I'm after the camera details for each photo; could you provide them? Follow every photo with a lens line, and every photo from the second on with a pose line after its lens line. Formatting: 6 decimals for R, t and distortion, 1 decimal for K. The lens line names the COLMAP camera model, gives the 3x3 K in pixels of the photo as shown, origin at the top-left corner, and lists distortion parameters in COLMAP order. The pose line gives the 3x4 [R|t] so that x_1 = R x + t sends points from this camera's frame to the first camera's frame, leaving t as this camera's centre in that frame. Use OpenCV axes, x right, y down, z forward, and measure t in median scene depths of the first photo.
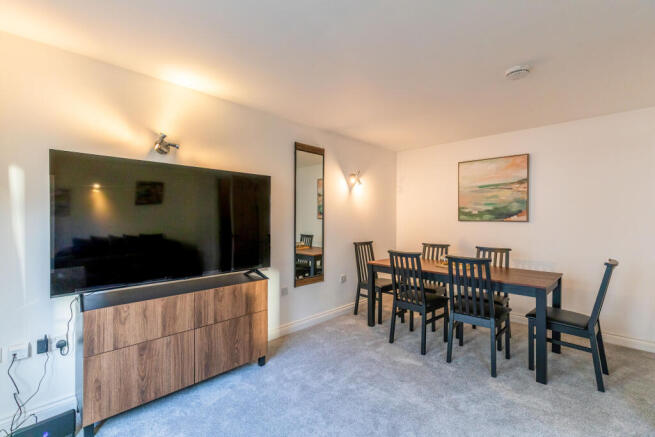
lens RADIAL K [[304.9, 0, 329.1], [0, 304.9, 219.0], [0, 0, 1]] dist [-0.001520, -0.000276]
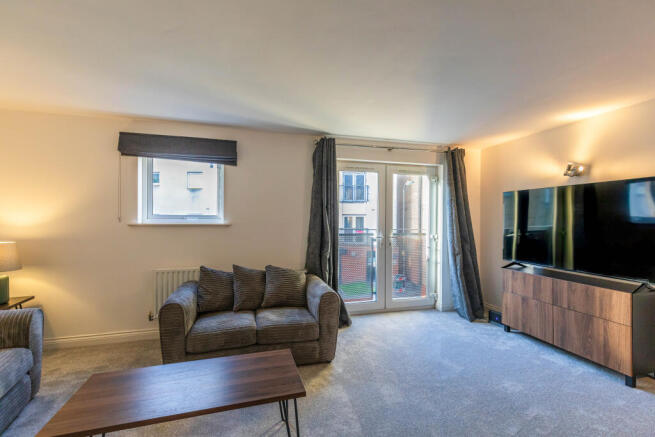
lens RADIAL K [[304.9, 0, 329.3], [0, 304.9, 223.4], [0, 0, 1]] dist [-0.001520, -0.000276]
pose [[-0.511397, 0.012748, -0.859250, 1.219717], [-0.017357, 0.999533, 0.025160, -0.026173], [0.859169, 0.027781, -0.510937, 0.791185]]
